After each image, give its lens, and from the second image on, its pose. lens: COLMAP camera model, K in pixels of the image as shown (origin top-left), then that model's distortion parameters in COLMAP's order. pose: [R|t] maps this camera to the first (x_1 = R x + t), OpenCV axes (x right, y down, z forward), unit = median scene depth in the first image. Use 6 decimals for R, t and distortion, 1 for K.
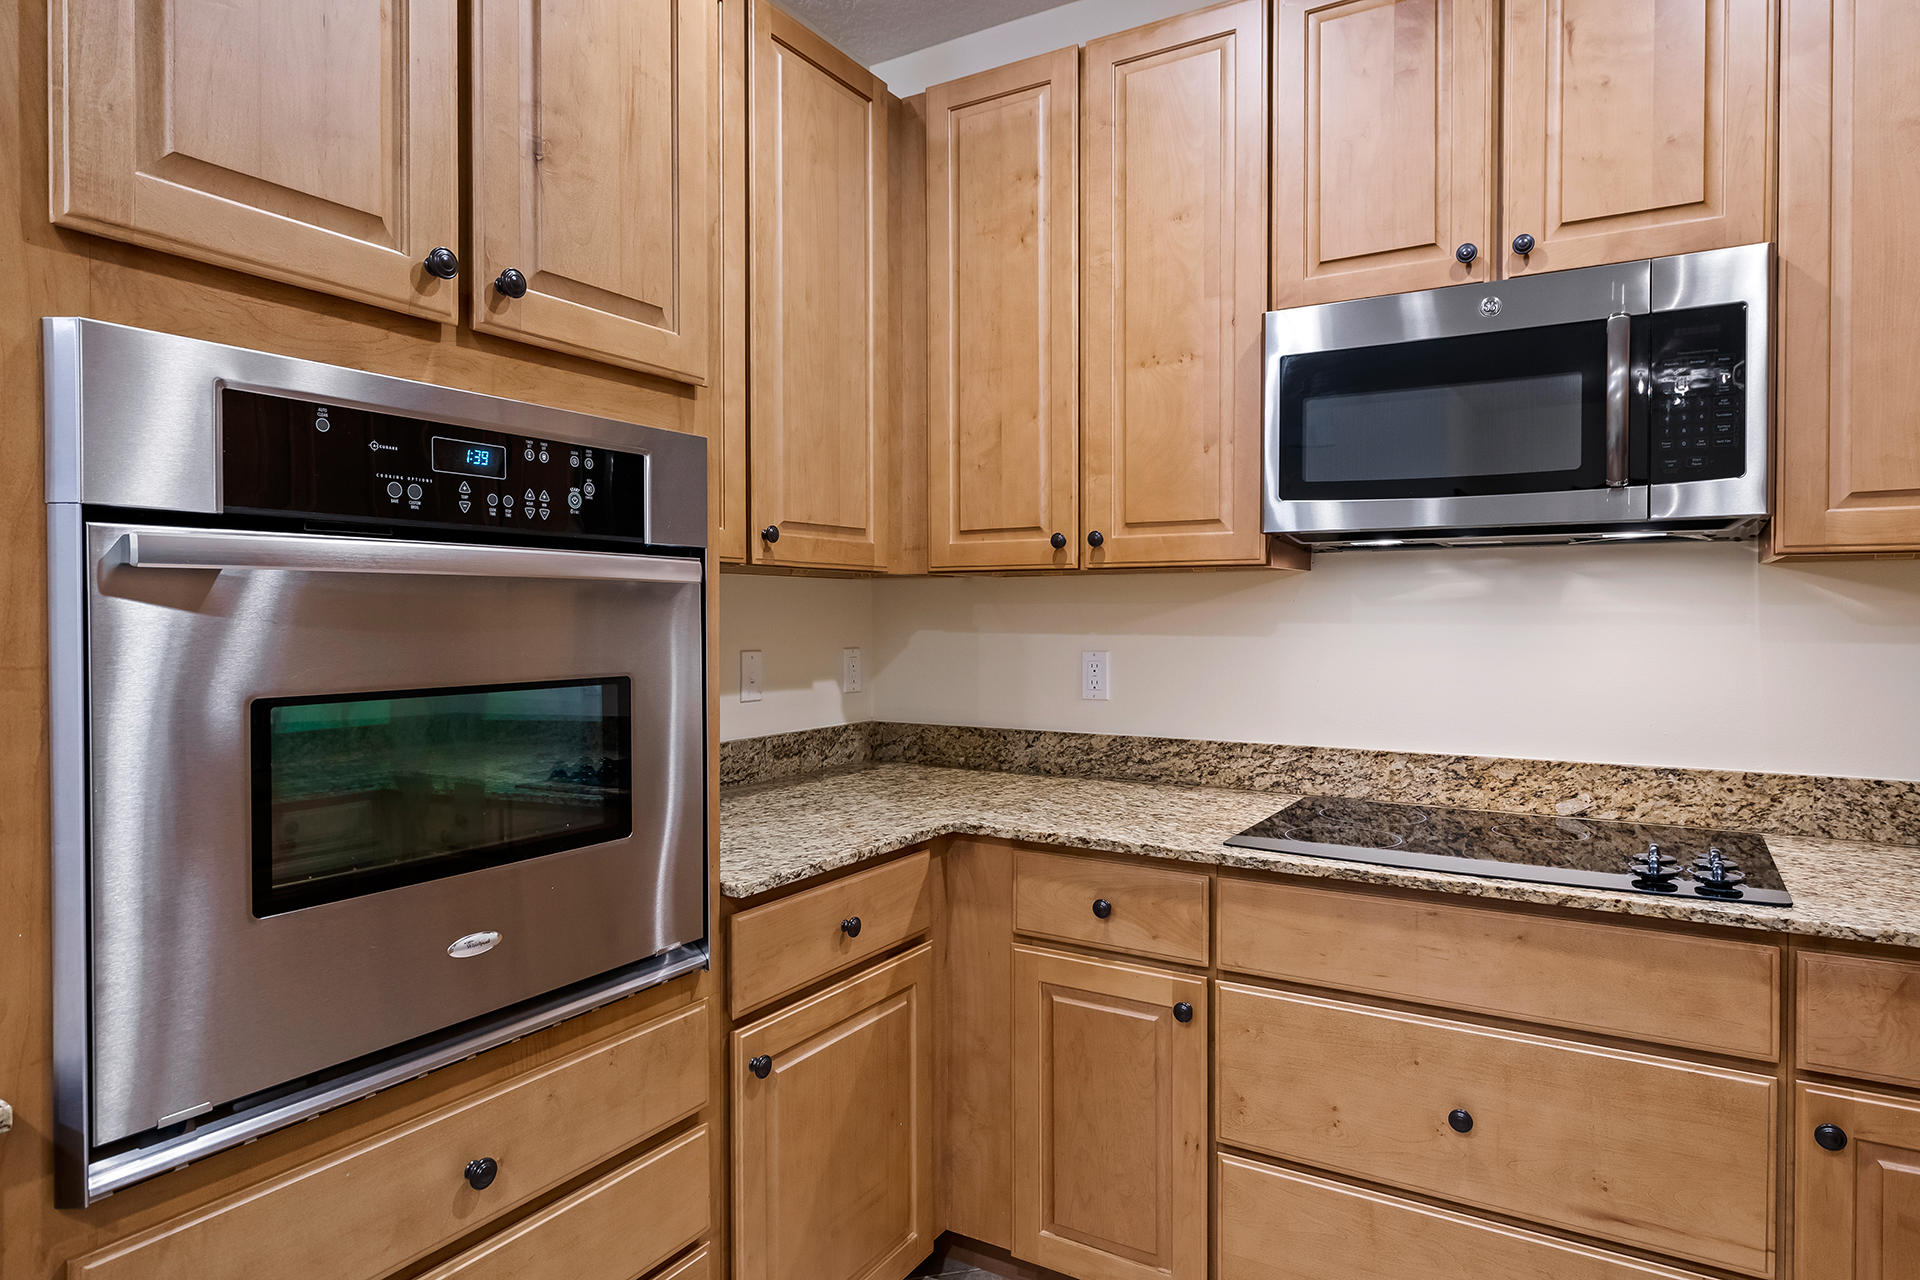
lens RADIAL K [[1093.0, 0, 991.5], [0, 1093.0, 627.4], [0, 0, 1]] dist [0.009831, -0.006545]
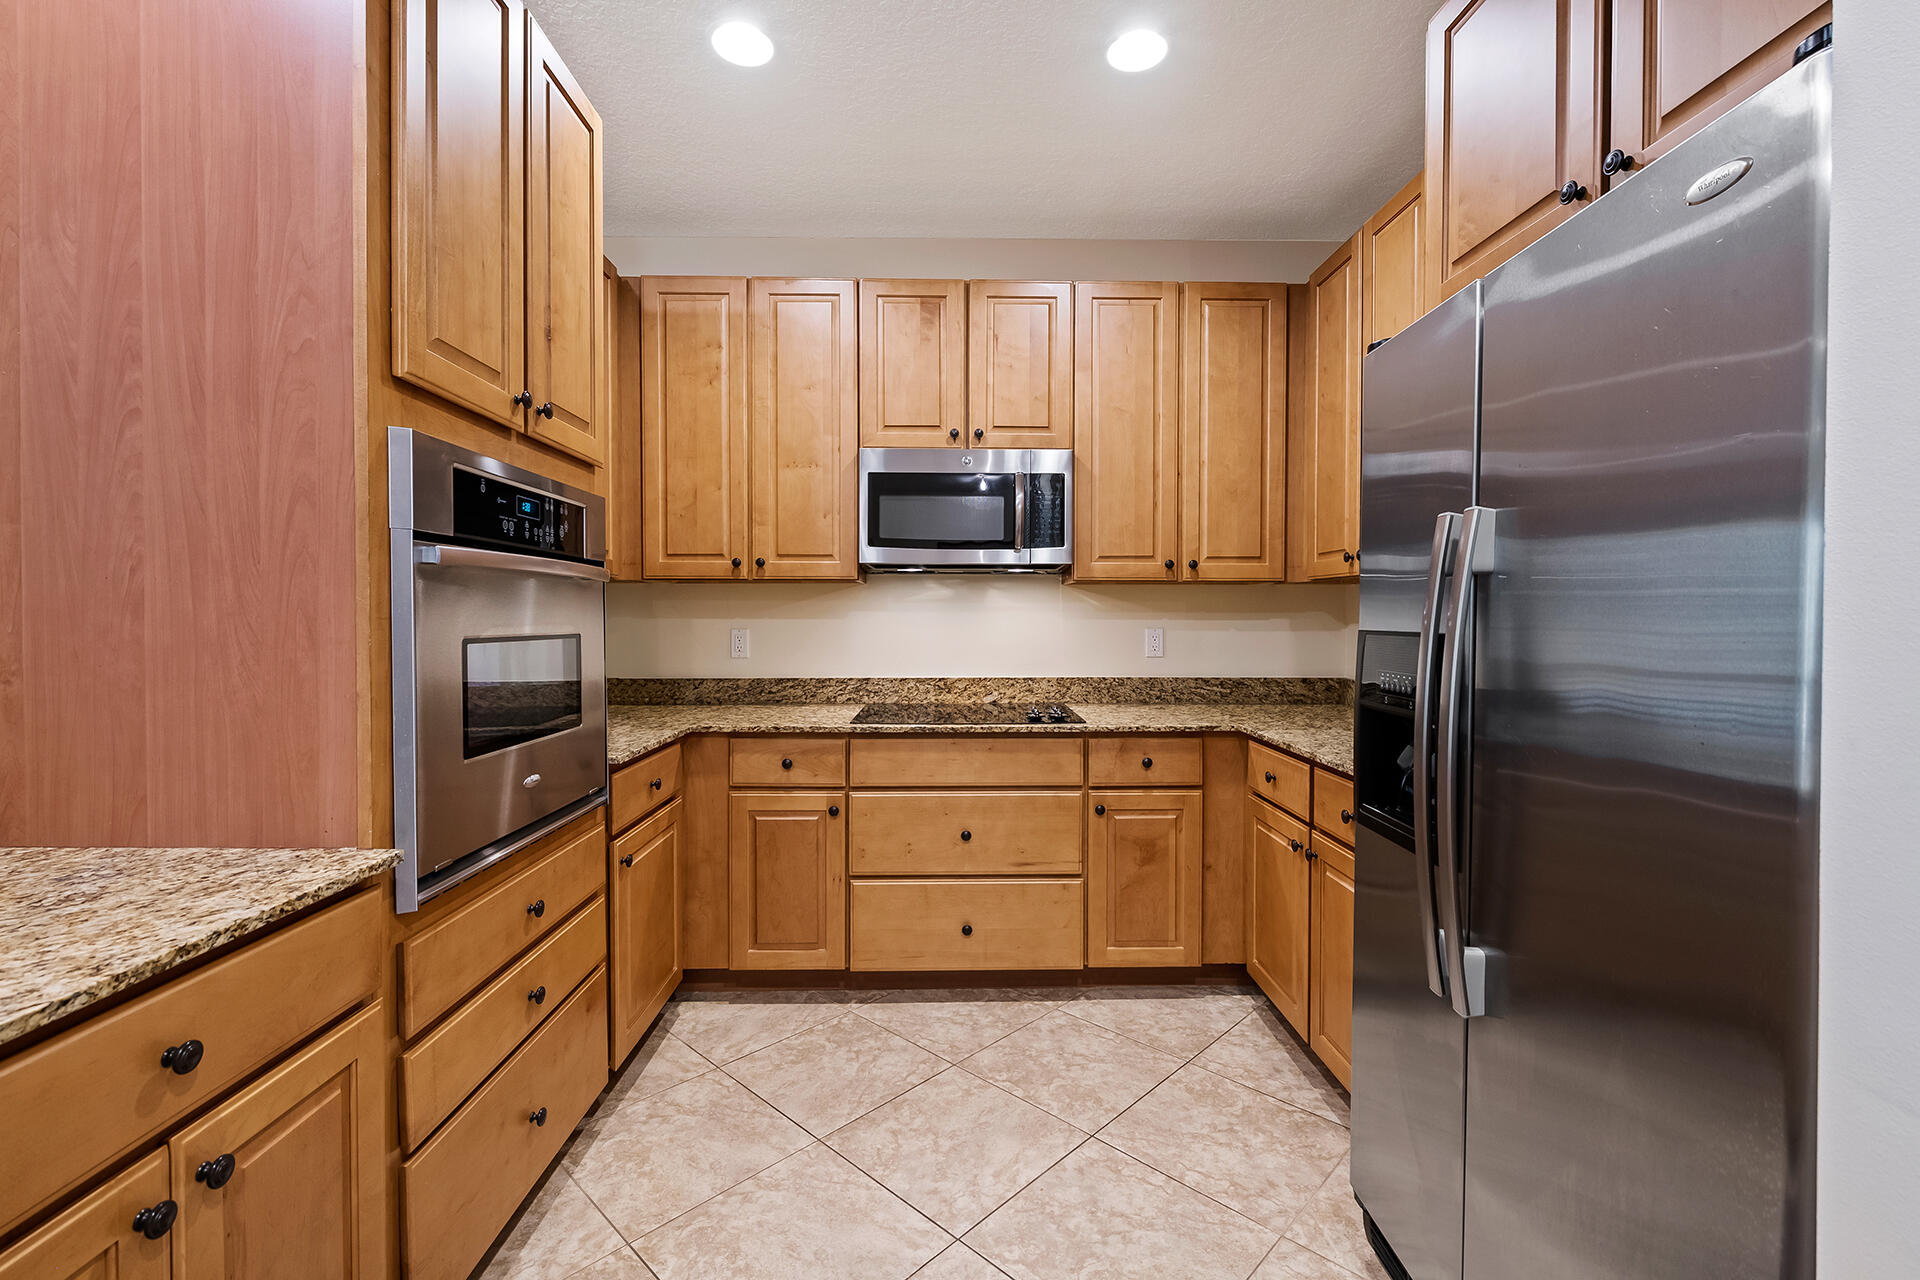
lens RADIAL K [[807.2, 0, 957.5], [0, 807.2, 632.2], [0, 0, 1]] dist [-0.000431, -0.000400]
pose [[0.849342, -0.008566, 0.527774, -0.388693], [0.005505, 0.999958, 0.007371, 0.027914], [-0.527815, -0.003356, 0.849353, -0.322169]]
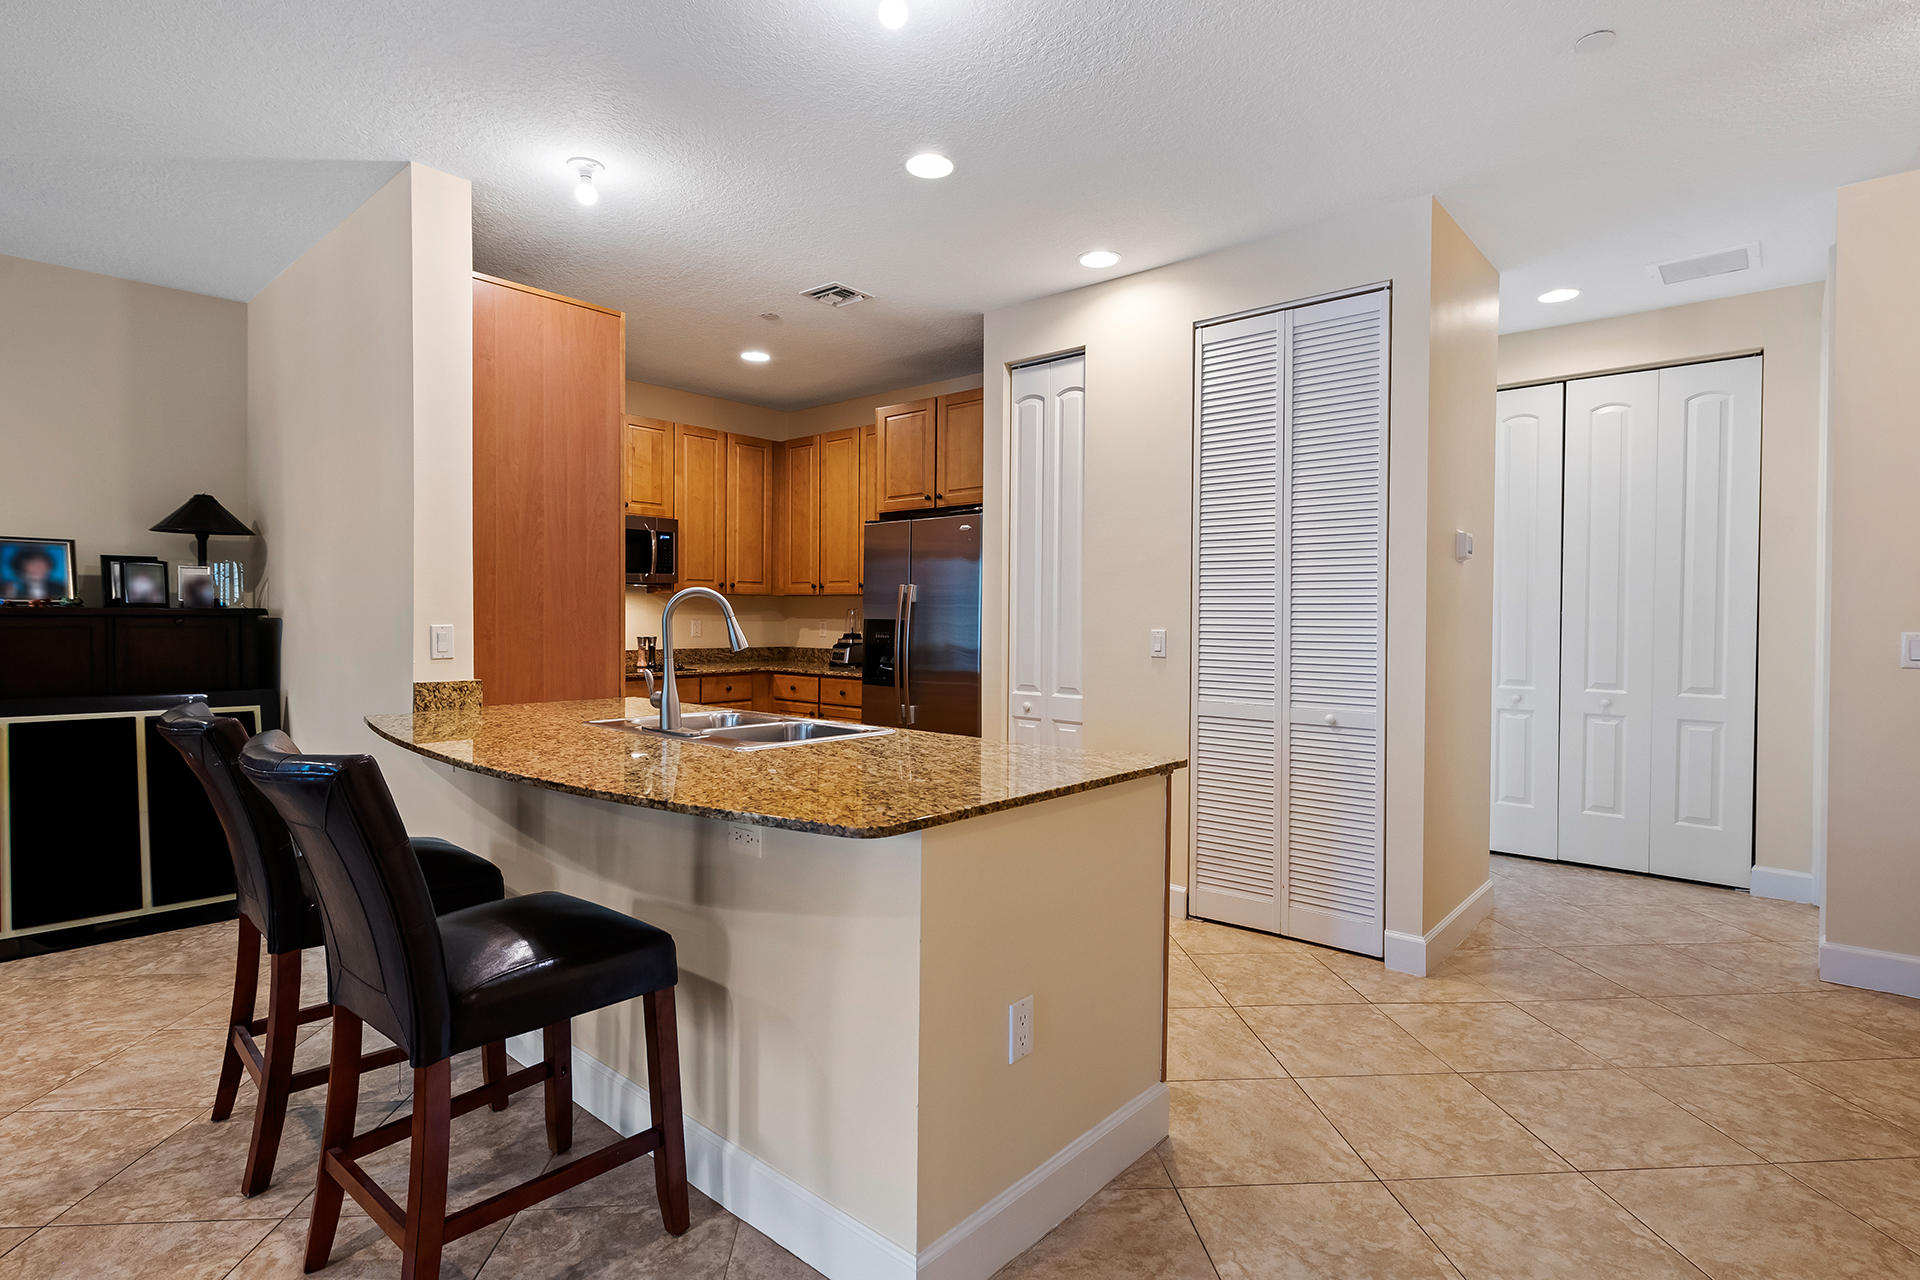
lens RADIAL K [[937.3, 0, 955.9], [0, 937.3, 632.3], [0, 0, 1]] dist [-0.001014, -0.000775]
pose [[0.171685, -0.016308, 0.985017, -2.409702], [0.006874, 0.999858, 0.015355, 0.034156], [-0.985128, 0.004134, 0.171773, -0.608684]]
